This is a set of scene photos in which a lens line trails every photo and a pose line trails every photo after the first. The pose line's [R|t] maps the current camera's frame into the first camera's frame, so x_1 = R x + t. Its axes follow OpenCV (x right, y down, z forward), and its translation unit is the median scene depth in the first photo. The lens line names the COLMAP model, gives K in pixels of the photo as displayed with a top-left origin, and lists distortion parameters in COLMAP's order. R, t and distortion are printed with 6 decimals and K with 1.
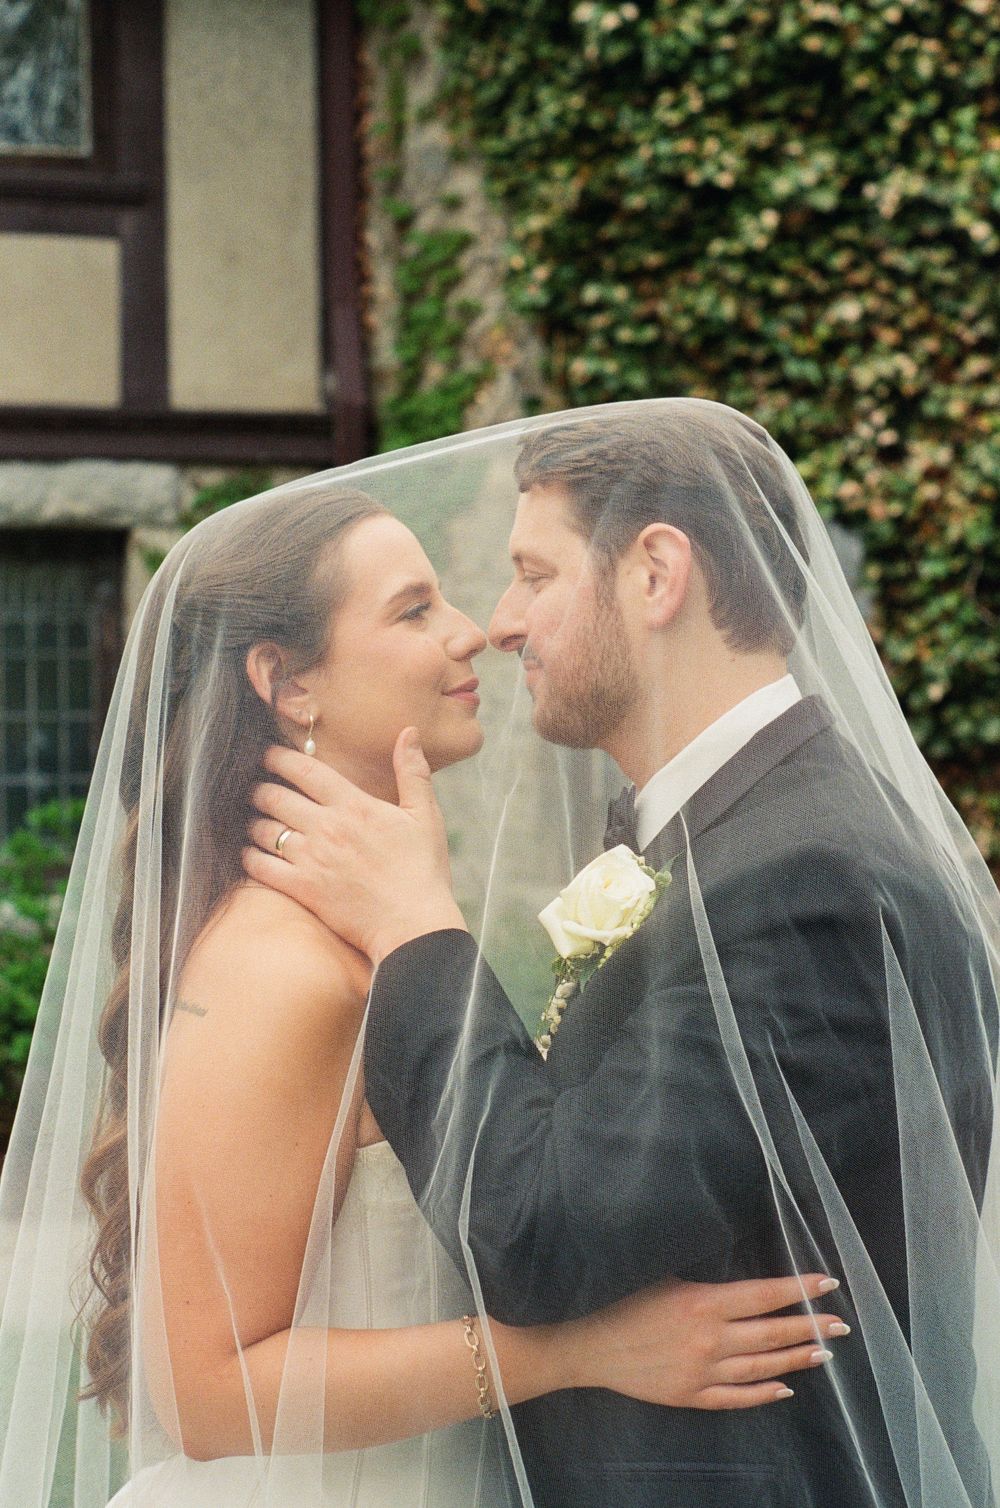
lens RADIAL K [[2992.6, 0, 370.8], [0, 2992.6, 752.9], [0, 0, 1]] dist [-0.002004, -0.131027]
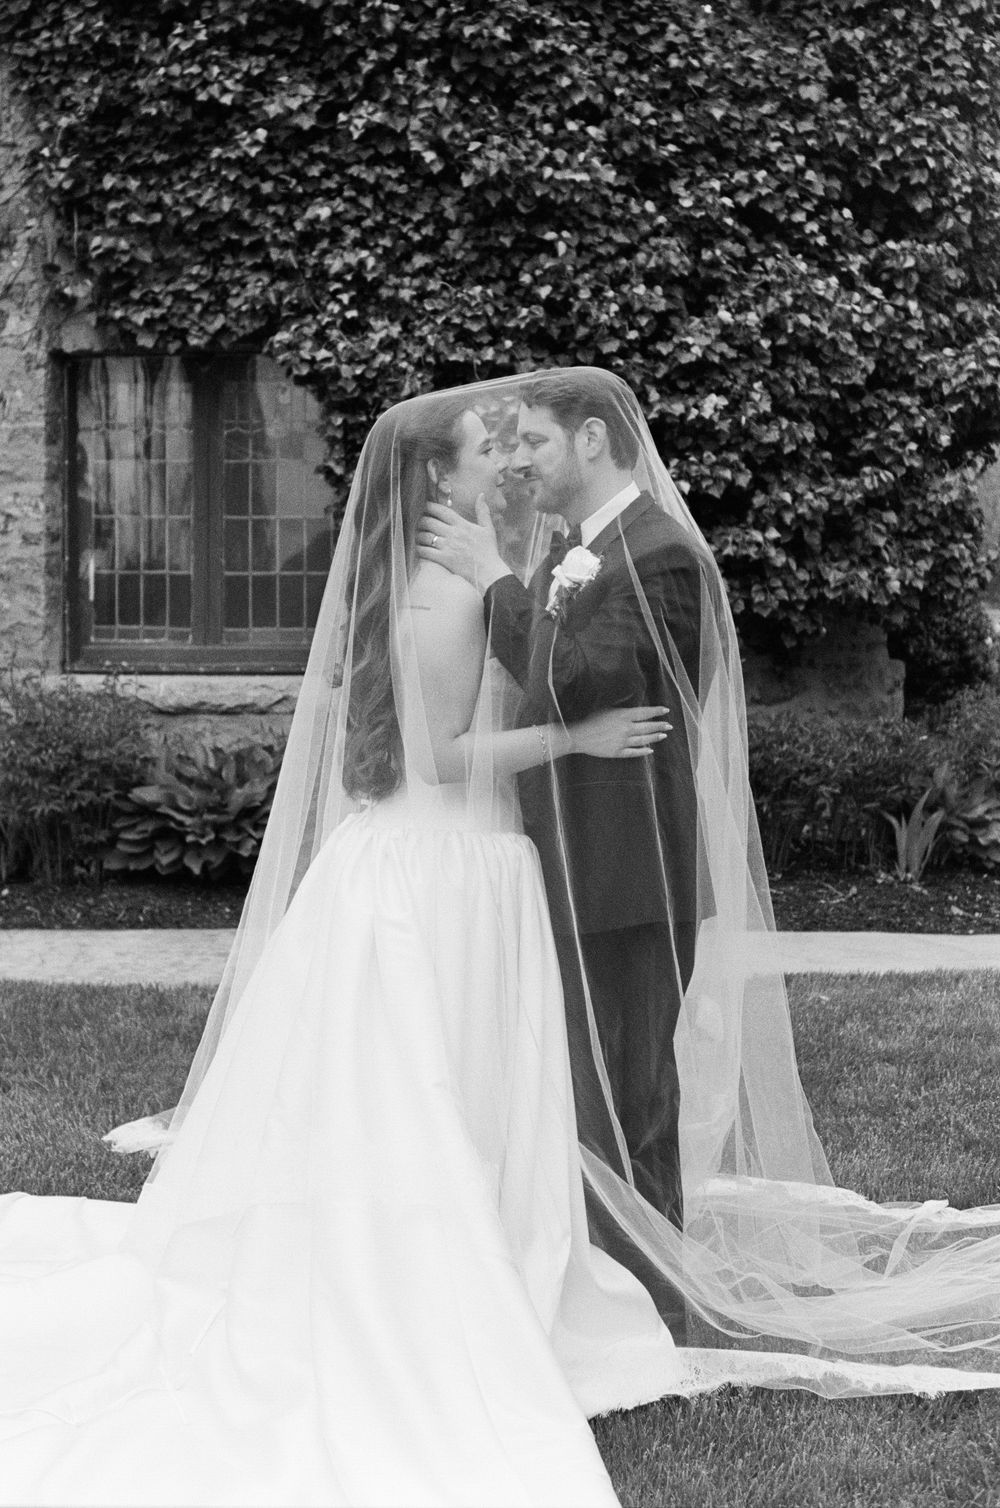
lens RADIAL K [[2974.9, 0, 574.1], [0, 2974.9, 753.3], [0, 0, 1]] dist [-0.045907, 0.005299]
pose [[0.953771, 0.003764, 0.300510, -0.113620], [-0.020423, 0.998422, 0.052313, 0.012618], [-0.299838, -0.056032, 0.952343, -0.235734]]
